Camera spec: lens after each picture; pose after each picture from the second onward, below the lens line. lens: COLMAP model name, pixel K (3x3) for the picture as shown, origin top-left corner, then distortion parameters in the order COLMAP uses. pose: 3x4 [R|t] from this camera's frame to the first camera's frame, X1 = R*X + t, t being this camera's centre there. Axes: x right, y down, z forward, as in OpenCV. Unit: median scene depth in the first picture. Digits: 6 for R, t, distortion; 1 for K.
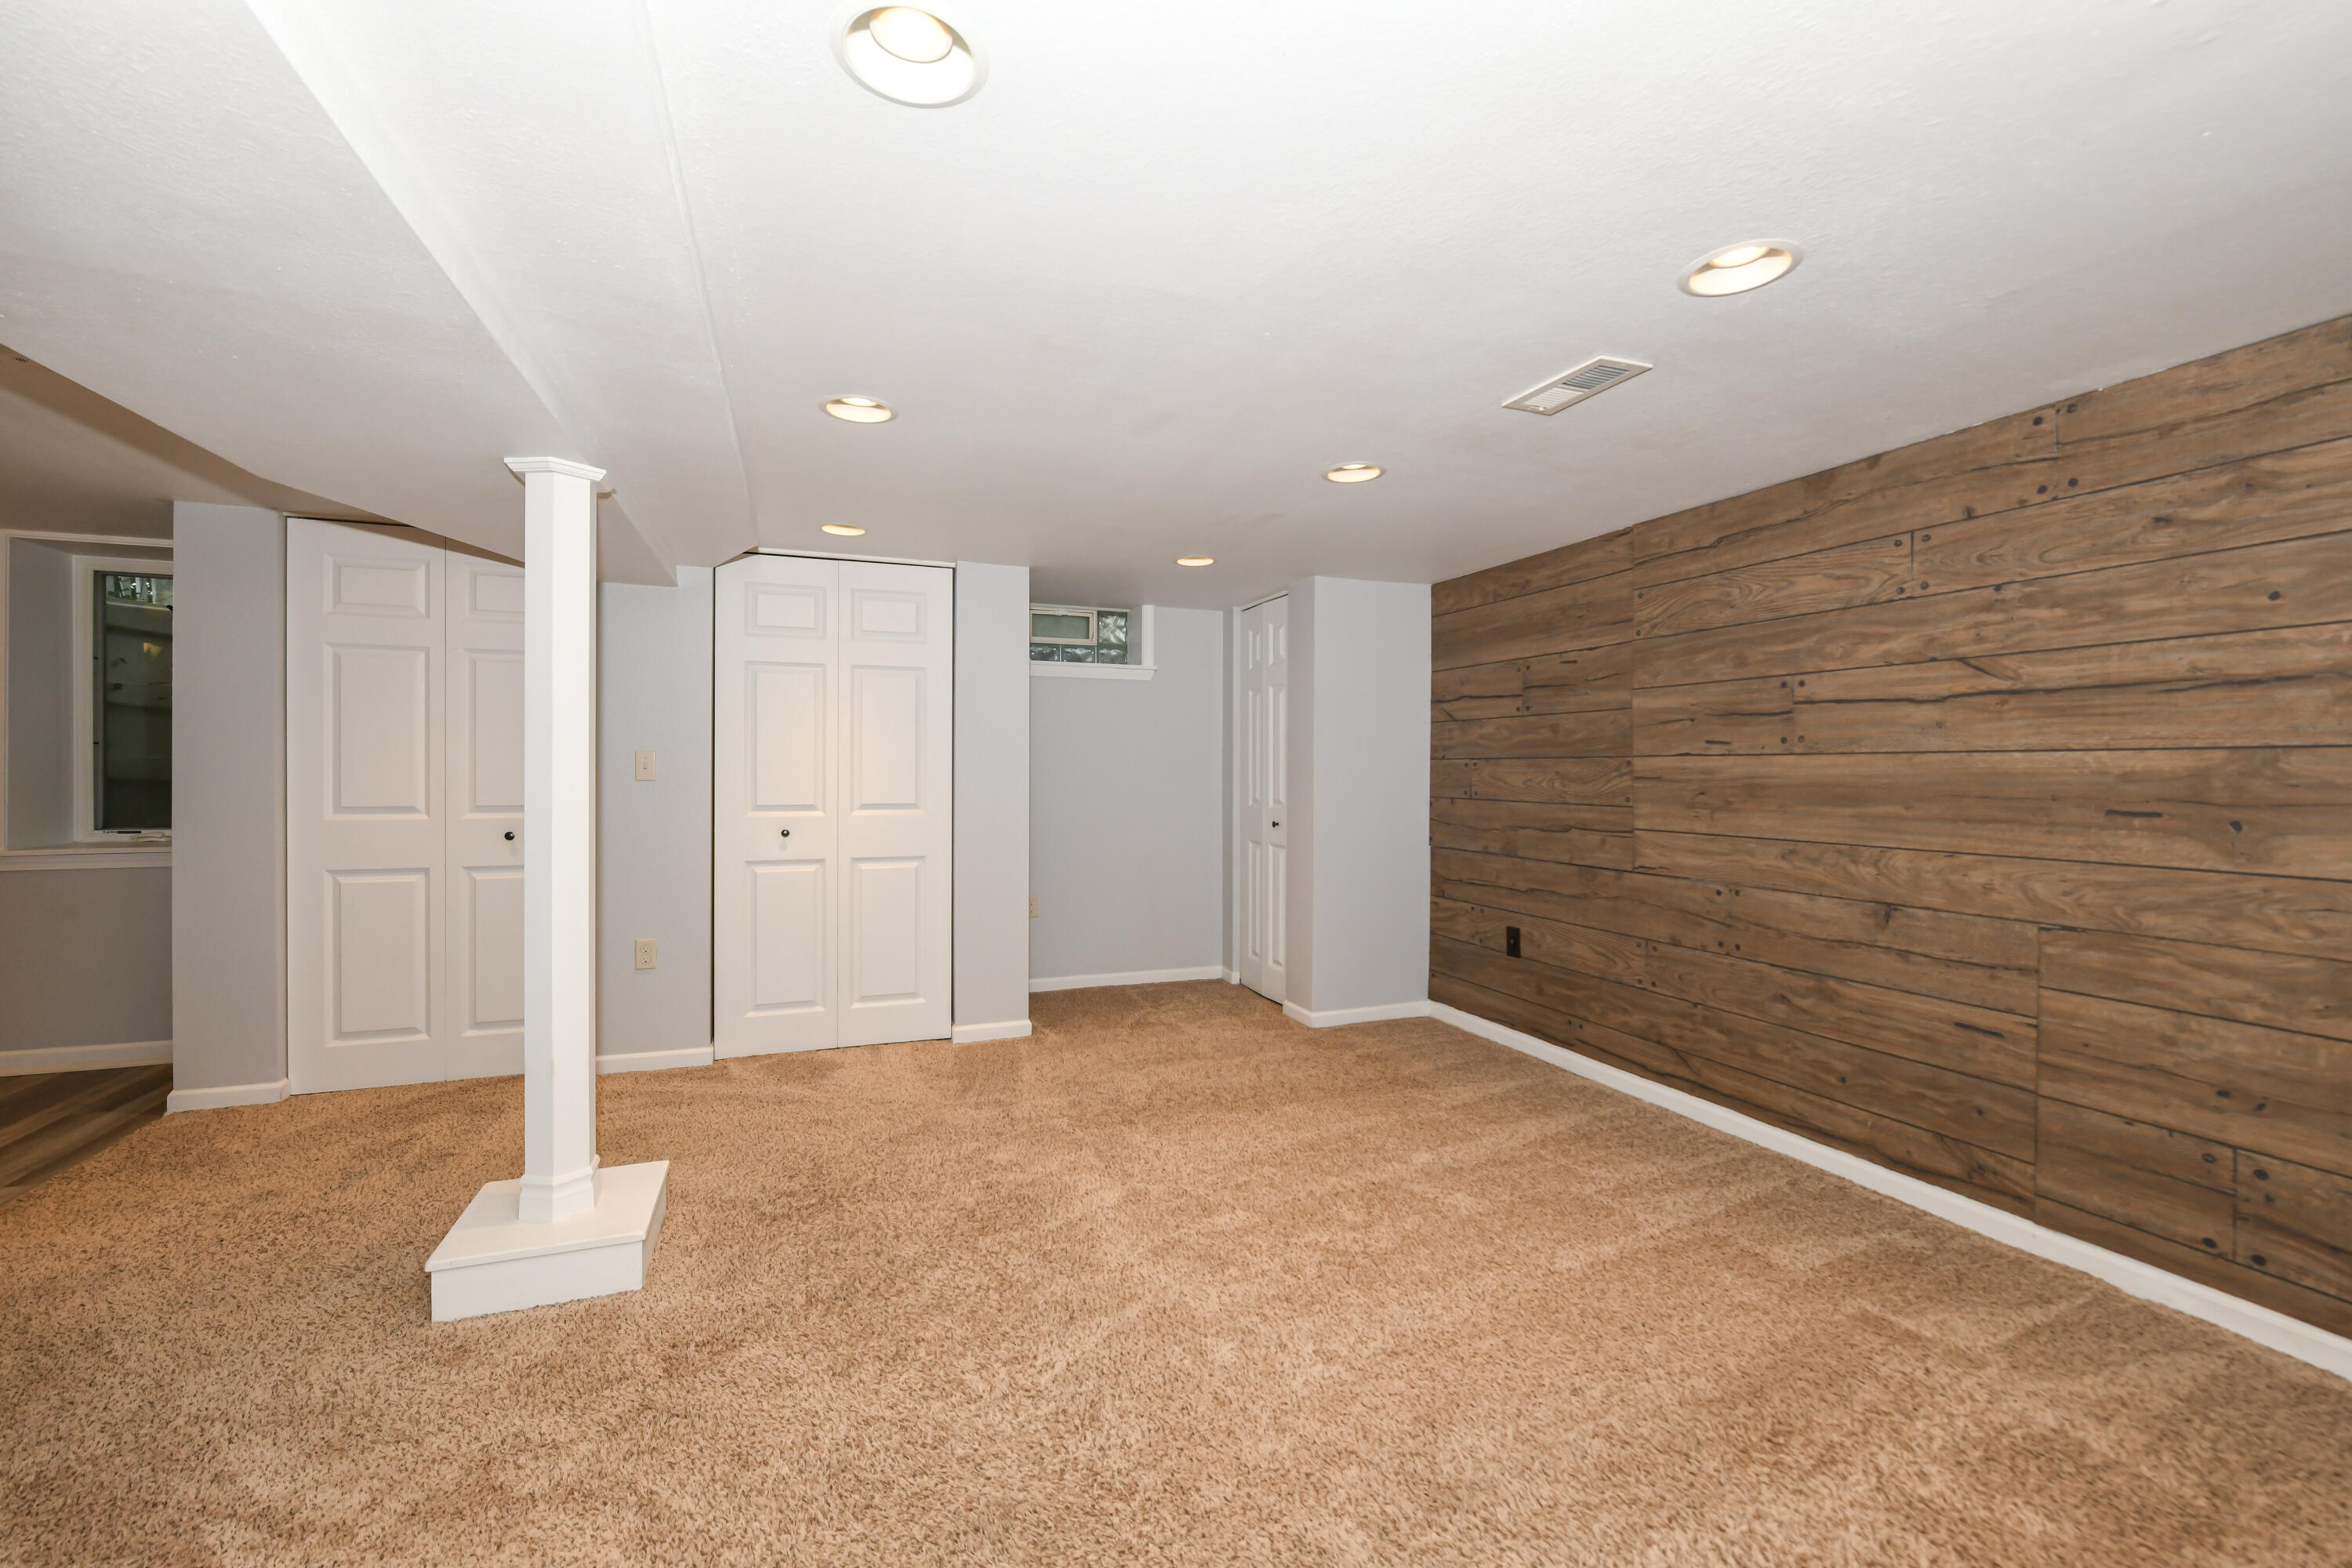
lens RADIAL K [[947.9, 0, 1168.4], [0, 947.9, 780.2], [0, 0, 1]] dist [-0.001112, 0.000286]
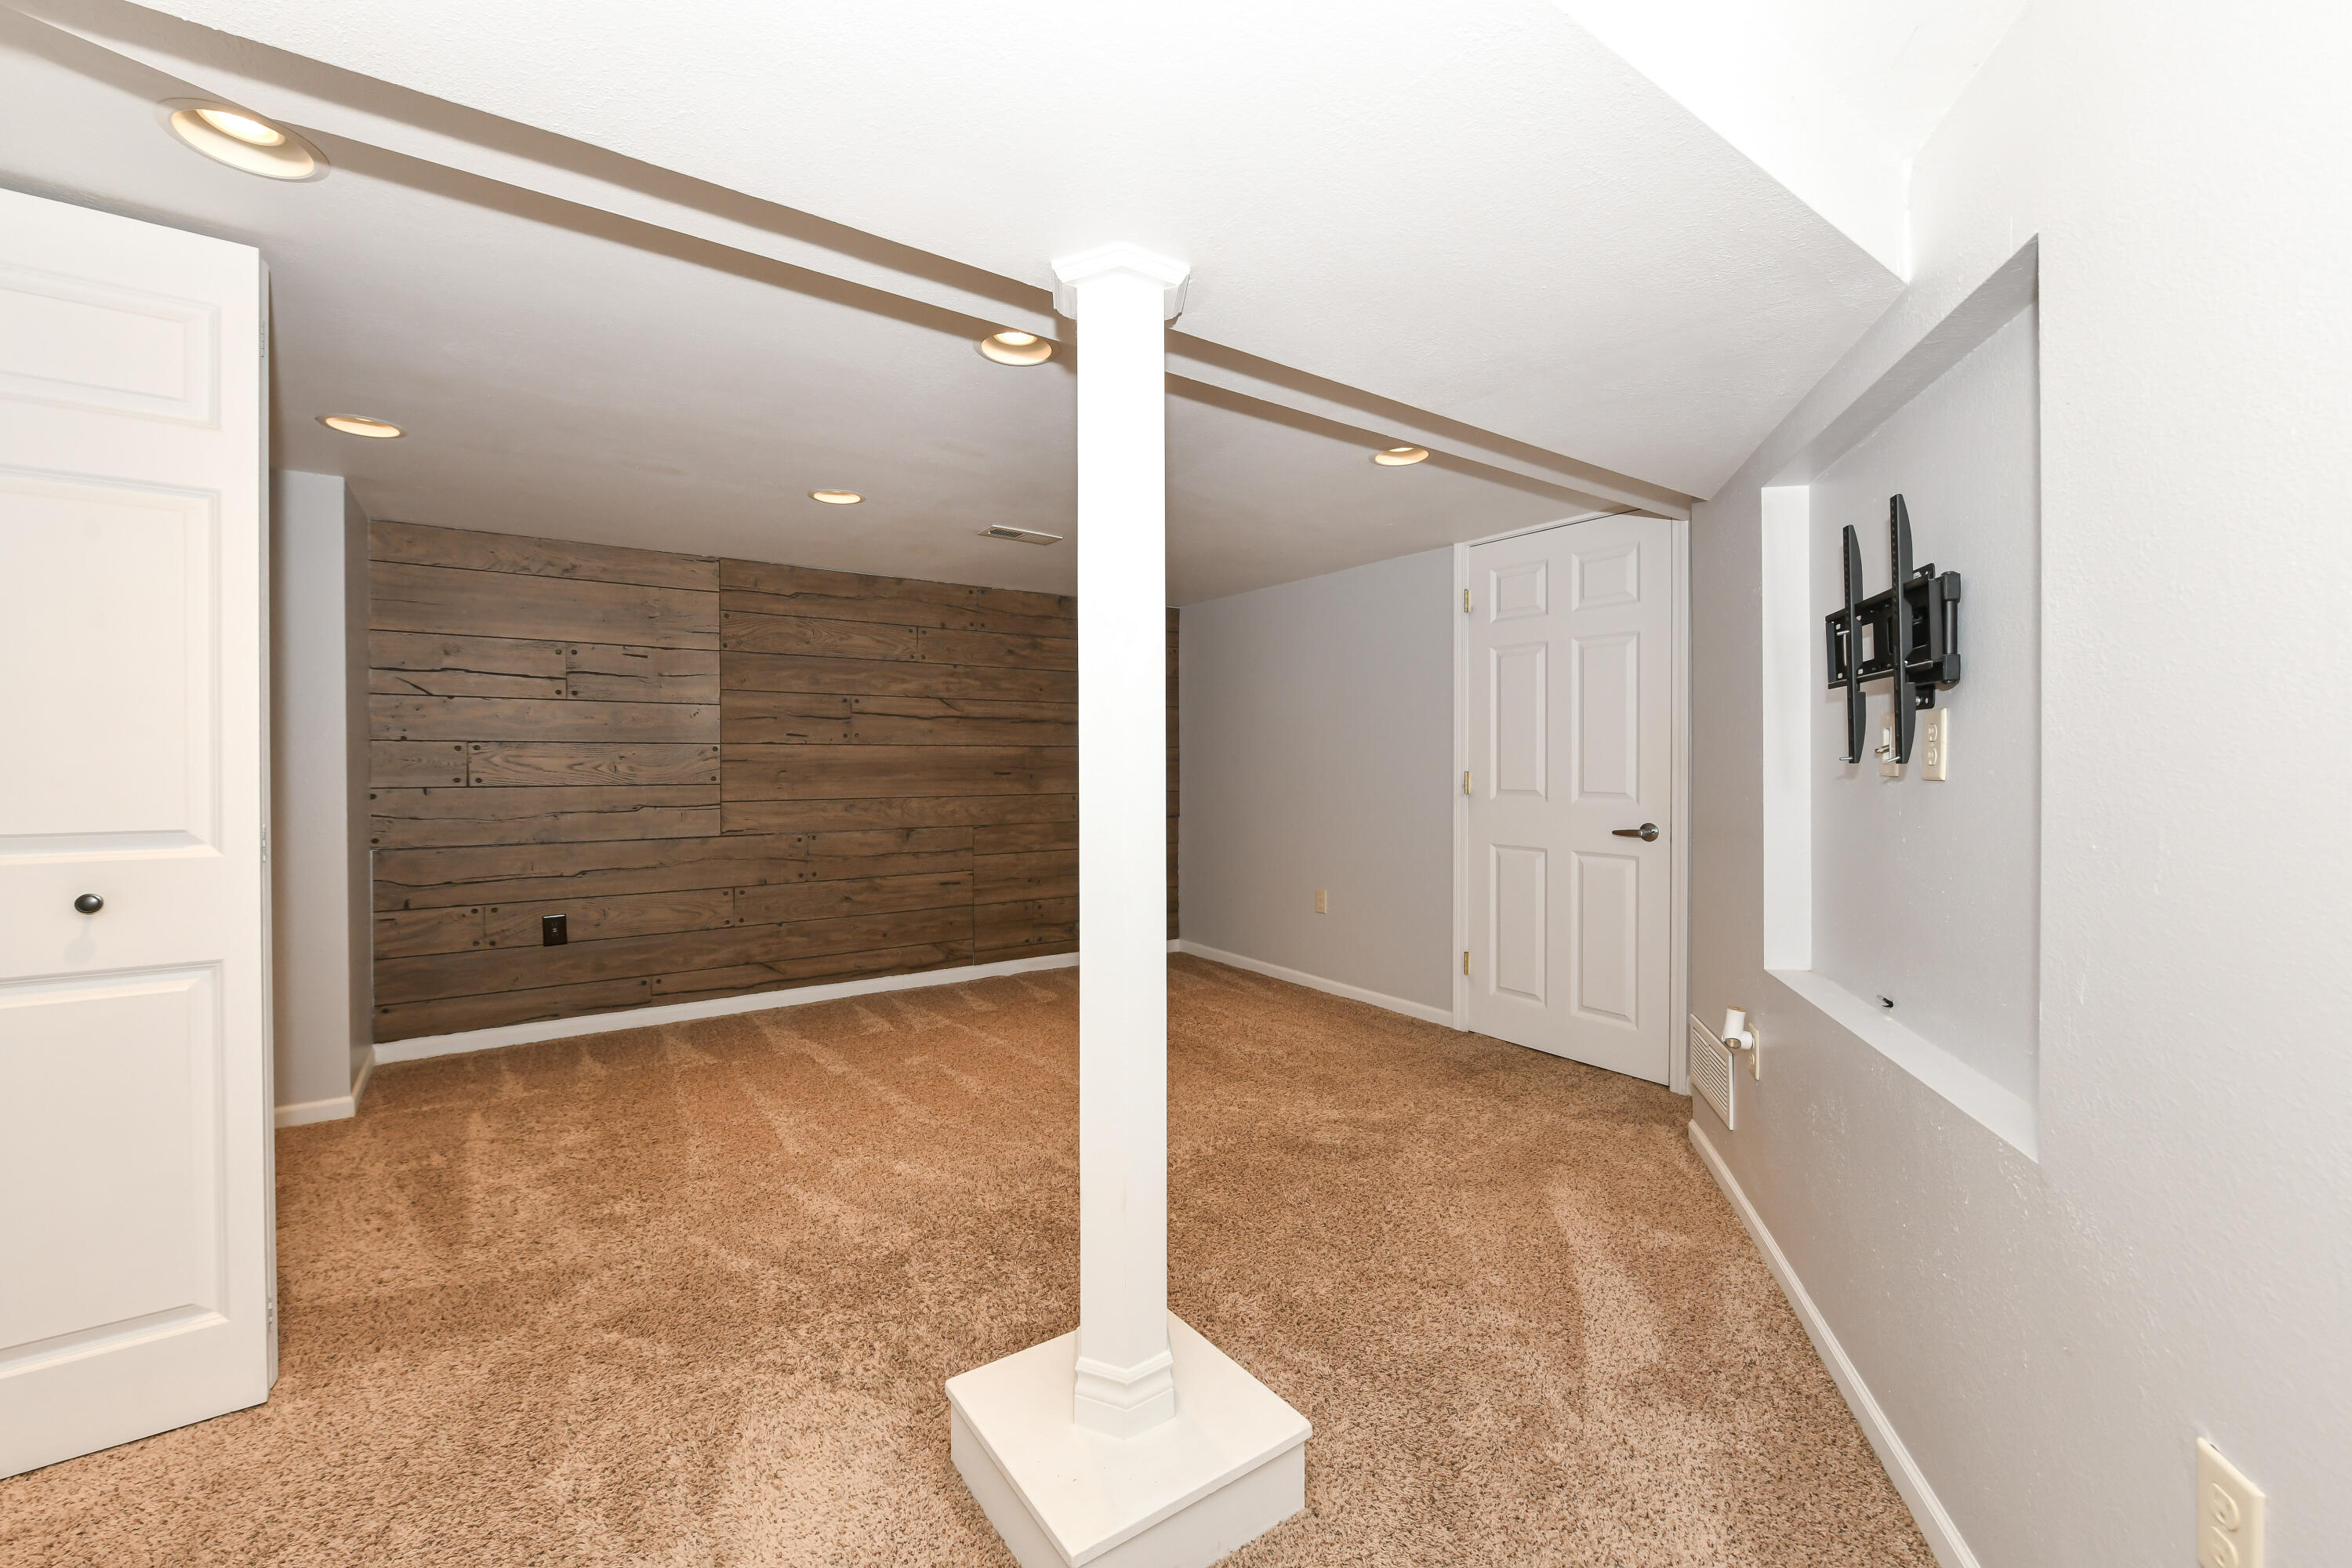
lens RADIAL K [[947.9, 0, 1170.7], [0, 947.9, 766.2], [0, 0, 1]] dist [-0.001112, 0.000286]
pose [[-0.237929, -0.013750, 0.971185, -1.053122], [0.007670, 0.999842, 0.016035, -0.012973], [-0.971252, 0.011264, -0.237786, 0.884290]]
